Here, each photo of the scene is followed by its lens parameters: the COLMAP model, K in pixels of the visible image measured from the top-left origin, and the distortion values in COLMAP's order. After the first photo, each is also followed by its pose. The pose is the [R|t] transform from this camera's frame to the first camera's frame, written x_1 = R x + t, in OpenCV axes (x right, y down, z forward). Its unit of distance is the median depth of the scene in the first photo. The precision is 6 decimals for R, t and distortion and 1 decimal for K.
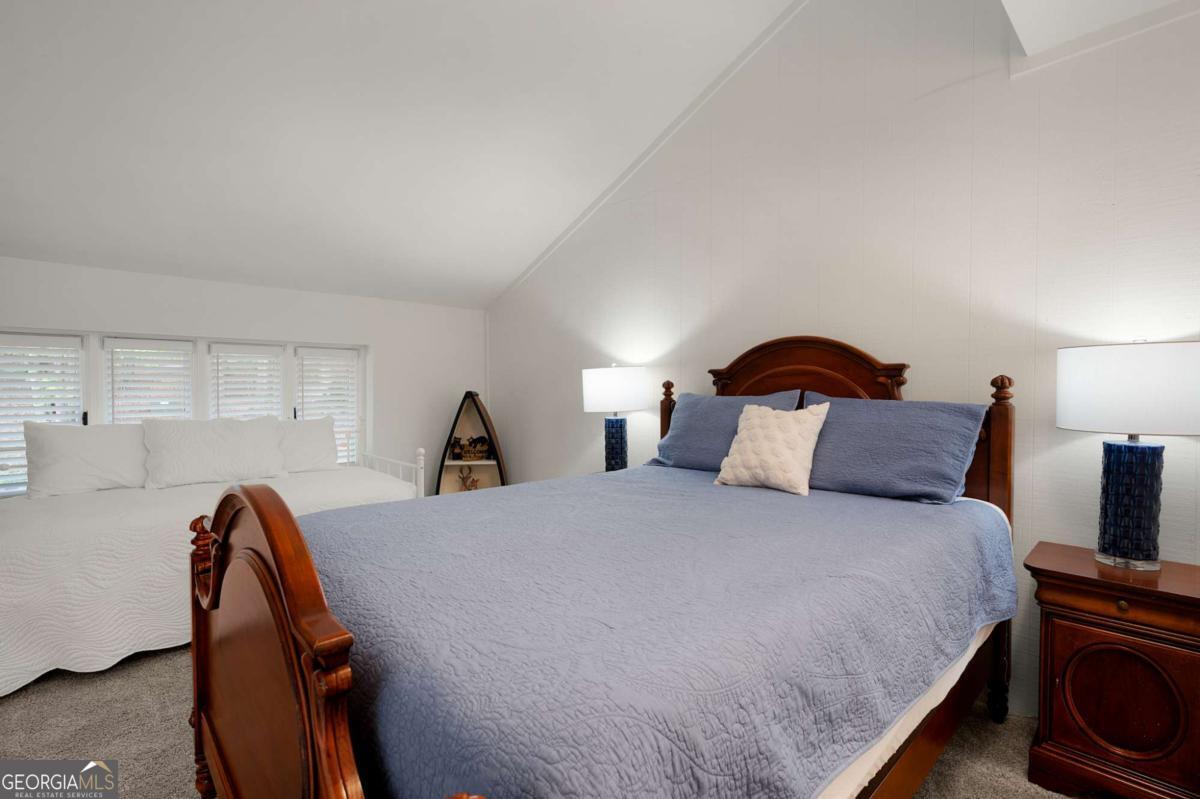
lens RADIAL K [[533.6, 0, 600.0], [0, 533.6, 399.5], [0, 0, 1]] dist [0.004655, 0.001024]
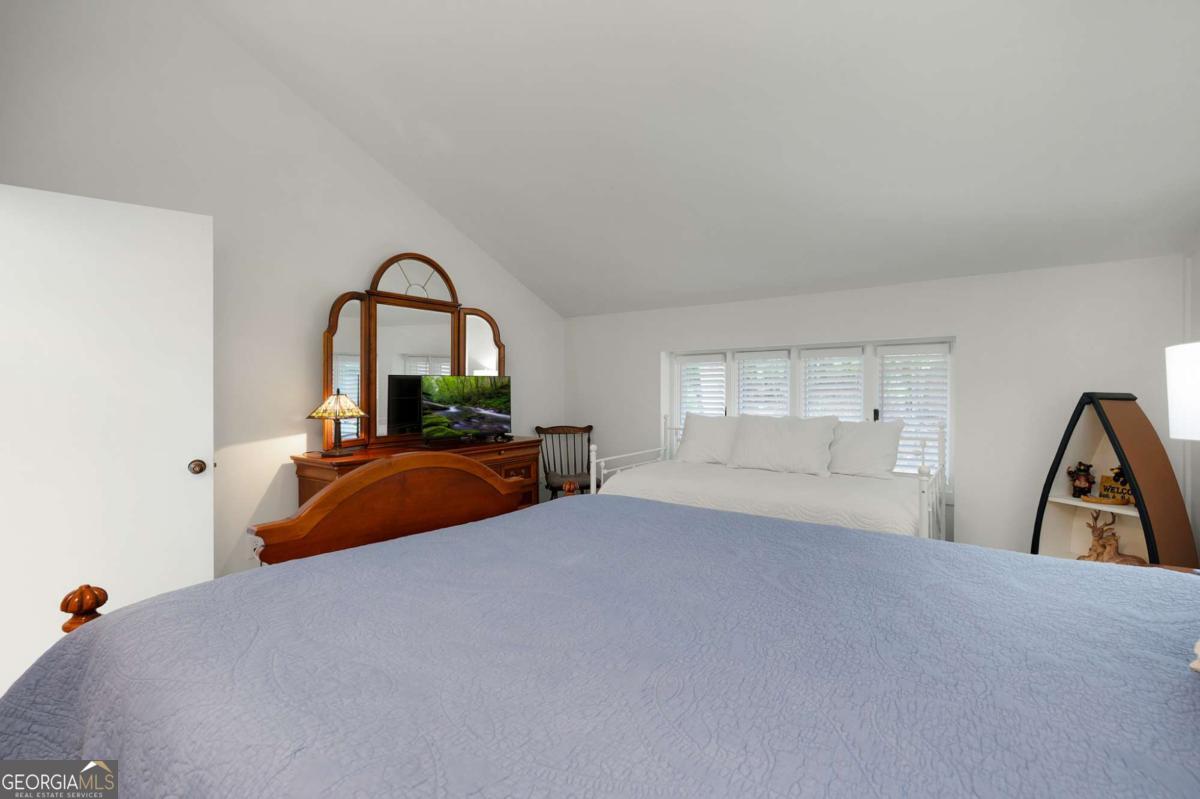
lens RADIAL K [[556.5, 0, 600.0], [0, 556.5, 399.5], [0, 0, 1]] dist [0.001905, 0.000296]
pose [[0.202231, 0.013223, -0.979249, 0.284273], [-0.012868, 0.999858, 0.010844, -0.006178], [0.979253, 0.010408, 0.202373, 0.297758]]
